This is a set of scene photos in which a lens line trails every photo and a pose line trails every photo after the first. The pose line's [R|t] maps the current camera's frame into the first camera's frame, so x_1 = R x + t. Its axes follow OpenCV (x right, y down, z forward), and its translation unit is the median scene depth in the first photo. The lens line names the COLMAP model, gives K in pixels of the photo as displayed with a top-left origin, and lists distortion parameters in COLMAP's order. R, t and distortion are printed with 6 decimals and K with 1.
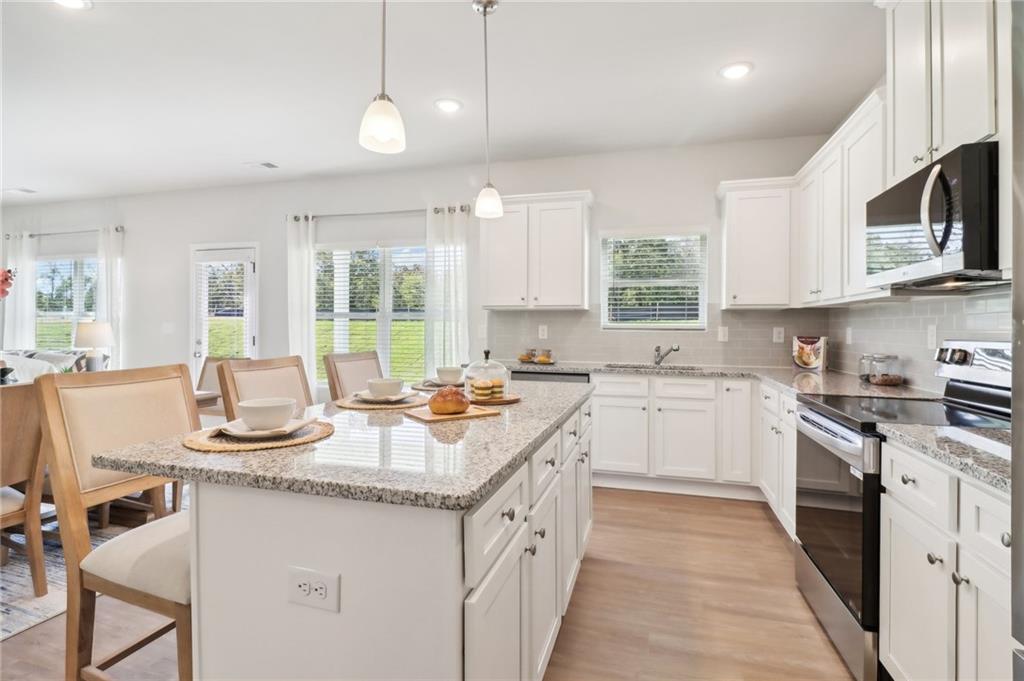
lens RADIAL K [[492.2, 0, 519.0], [0, 492.2, 319.2], [0, 0, 1]] dist [0.010285, -0.017582]
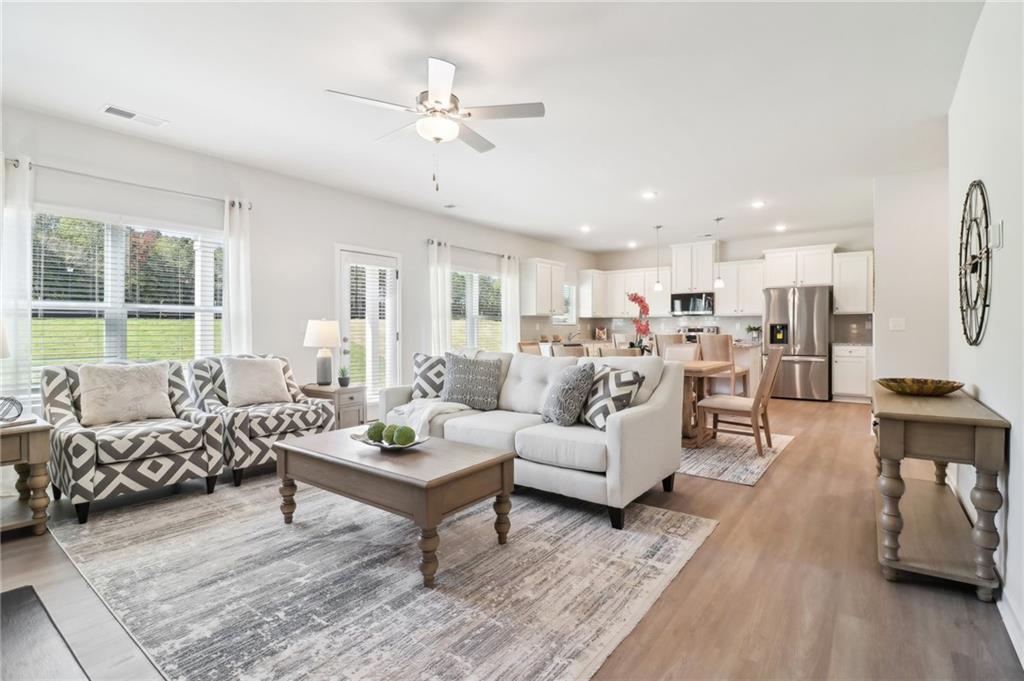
lens RADIAL K [[487.8, 0, 519.1], [0, 487.8, 328.9], [0, 0, 1]] dist [0.003725, -0.017332]
pose [[0.354745, -0.008997, 0.934920, -2.184570], [-0.010483, 0.999853, 0.013599, 0.009271], [-0.934904, -0.014625, 0.354599, 0.437951]]
